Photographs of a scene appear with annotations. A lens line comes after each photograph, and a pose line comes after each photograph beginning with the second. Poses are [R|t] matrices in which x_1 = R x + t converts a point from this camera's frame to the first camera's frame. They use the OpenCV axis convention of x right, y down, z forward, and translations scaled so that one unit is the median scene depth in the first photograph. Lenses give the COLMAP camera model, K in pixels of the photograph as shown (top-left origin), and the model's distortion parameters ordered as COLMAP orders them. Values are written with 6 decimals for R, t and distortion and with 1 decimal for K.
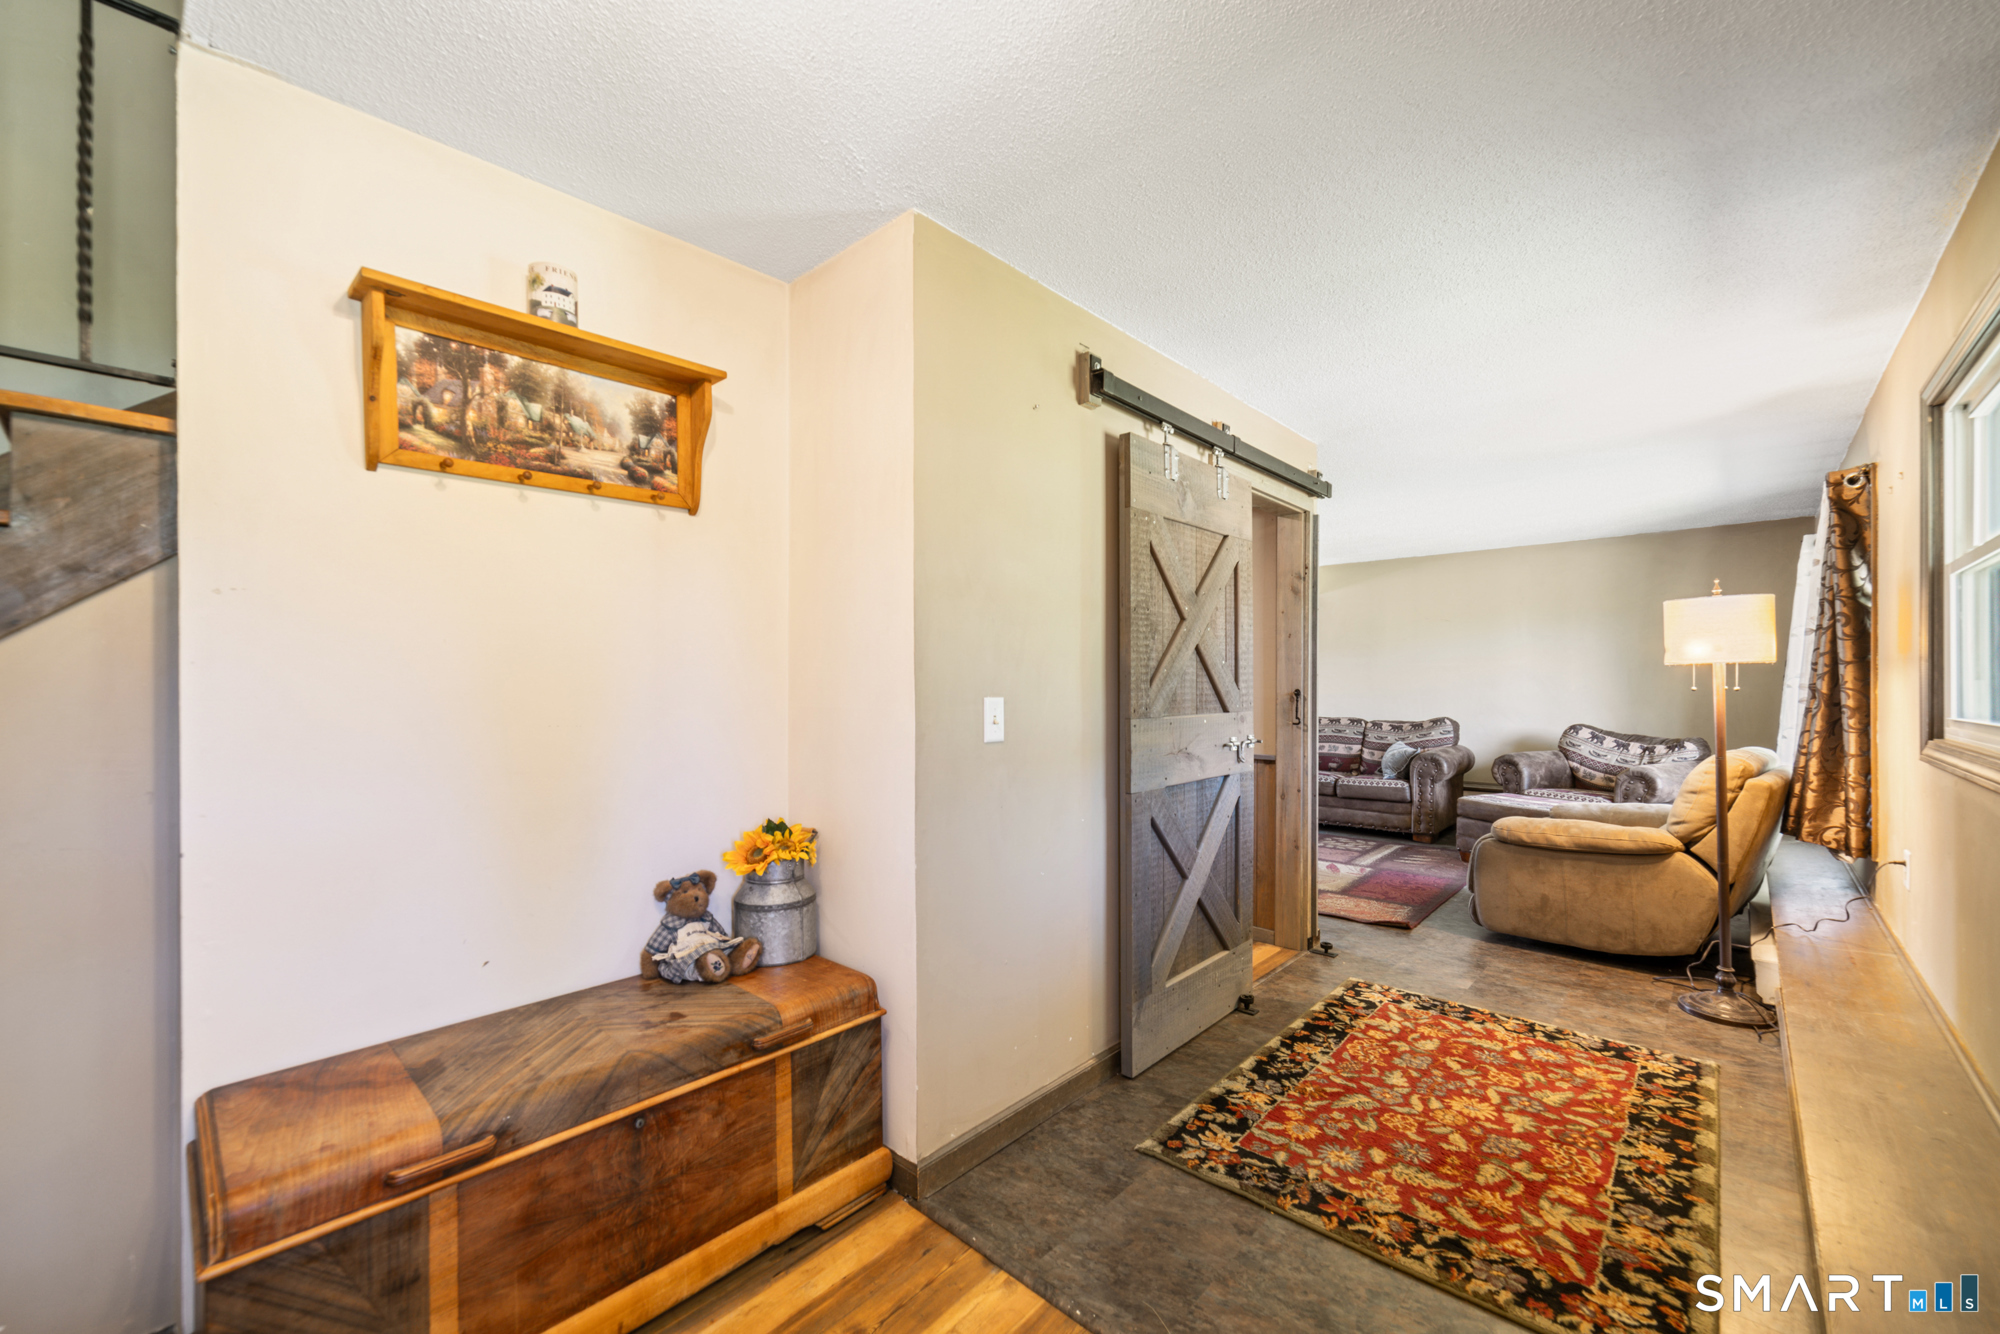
lens RADIAL K [[782.3, 0, 1001.2], [0, 782.3, 682.7], [0, 0, 1]] dist [0.002108, 0.000627]
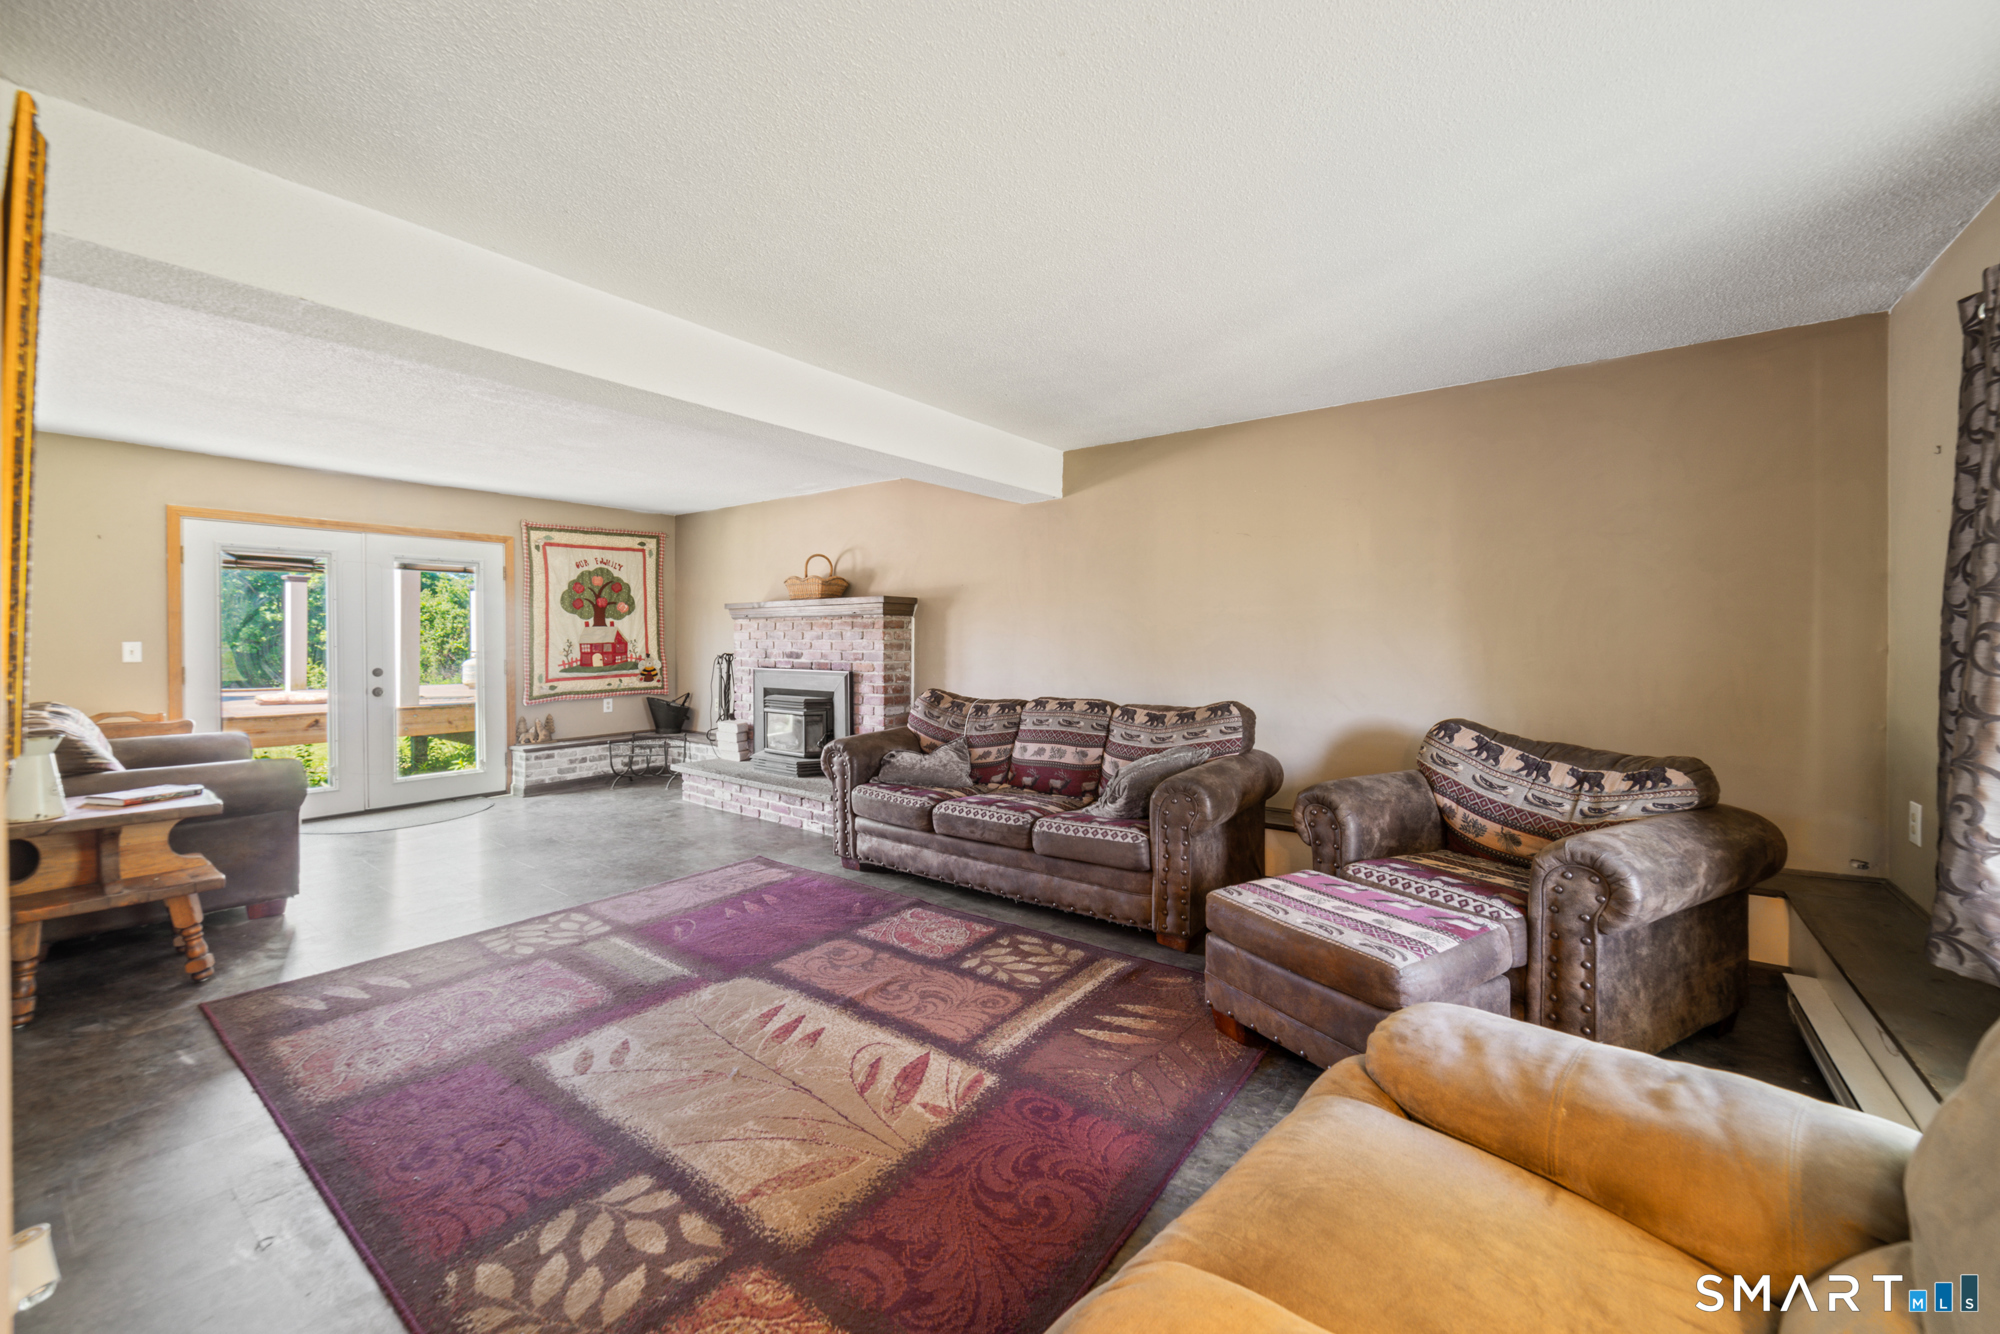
lens RADIAL K [[782.3, 0, 998.7], [0, 782.3, 646.9], [0, 0, 1]] dist [0.002108, 0.000627]
pose [[0.994274, -0.001097, 0.106853, 0.370596], [-0.000123, 0.999935, 0.011405, -0.001101], [-0.106859, -0.011352, 0.994209, 0.501696]]
